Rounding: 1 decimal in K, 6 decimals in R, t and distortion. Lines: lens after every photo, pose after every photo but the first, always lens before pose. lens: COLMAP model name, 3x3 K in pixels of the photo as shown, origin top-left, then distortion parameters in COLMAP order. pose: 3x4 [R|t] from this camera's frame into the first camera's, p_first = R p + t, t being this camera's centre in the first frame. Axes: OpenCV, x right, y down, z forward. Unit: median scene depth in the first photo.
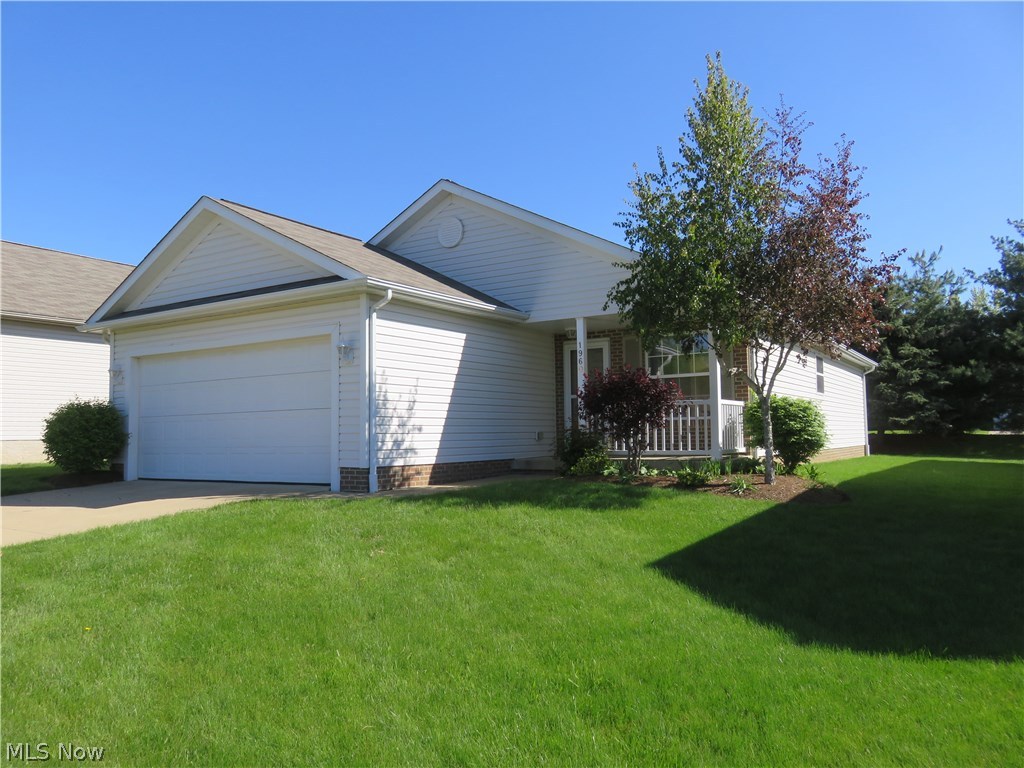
lens RADIAL K [[768.8, 0, 512.0], [0, 768.8, 384.0], [0, 0, 1]] dist [-0.002514, 0.001265]
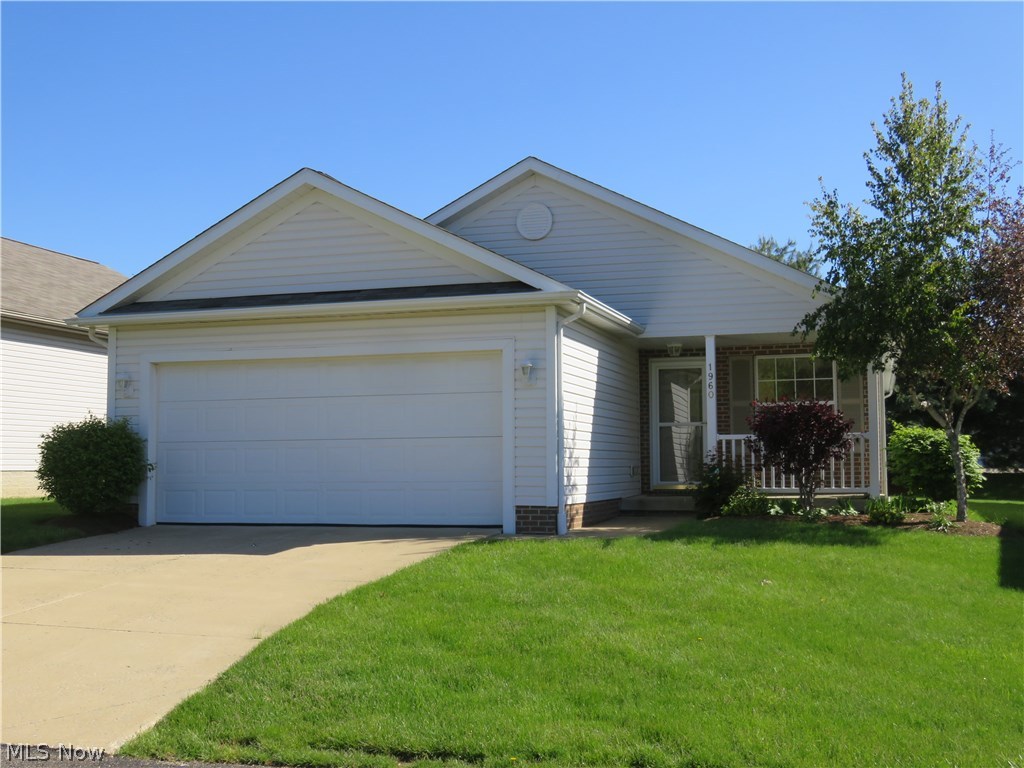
lens RADIAL K [[1171.4, 0, 512.0], [0, 1171.4, 384.0], [0, 0, 1]] dist [-0.008302, 0.015368]
pose [[0.962505, 0.027298, 0.269888, -0.534464], [-0.025469, 0.999623, -0.010278, -0.013152], [-0.270067, 0.003019, 0.962837, -0.238537]]
